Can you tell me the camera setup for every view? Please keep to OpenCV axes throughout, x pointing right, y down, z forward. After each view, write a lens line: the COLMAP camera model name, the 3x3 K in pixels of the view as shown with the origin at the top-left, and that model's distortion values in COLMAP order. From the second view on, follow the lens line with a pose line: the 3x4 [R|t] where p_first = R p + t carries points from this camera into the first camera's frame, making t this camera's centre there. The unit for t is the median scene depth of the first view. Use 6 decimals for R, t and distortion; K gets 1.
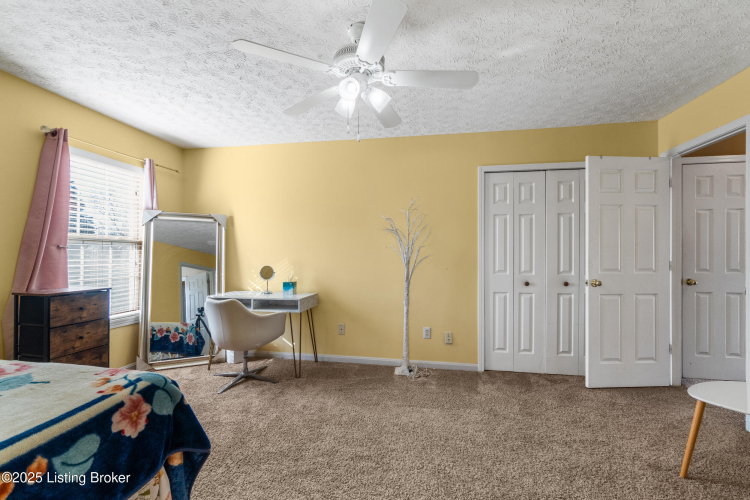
lens RADIAL K [[329.6, 0, 371.4], [0, 329.6, 256.8], [0, 0, 1]] dist [-0.008397, 0.000283]
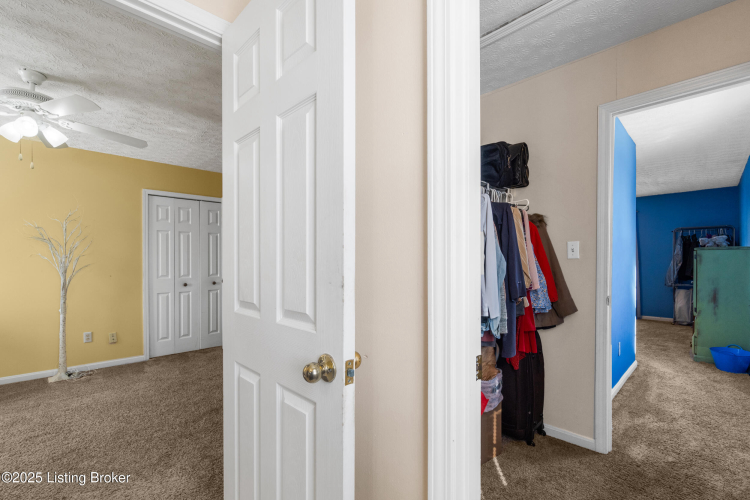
lens RADIAL K [[329.6, 0, 371.4], [0, 329.6, 256.8], [0, 0, 1]] dist [-0.008397, 0.000283]
pose [[0.587147, 0.003731, 0.809472, -0.154911], [0.016017, 0.999740, -0.016226, 0.003862], [-0.809322, 0.022493, 0.586935, -0.376560]]
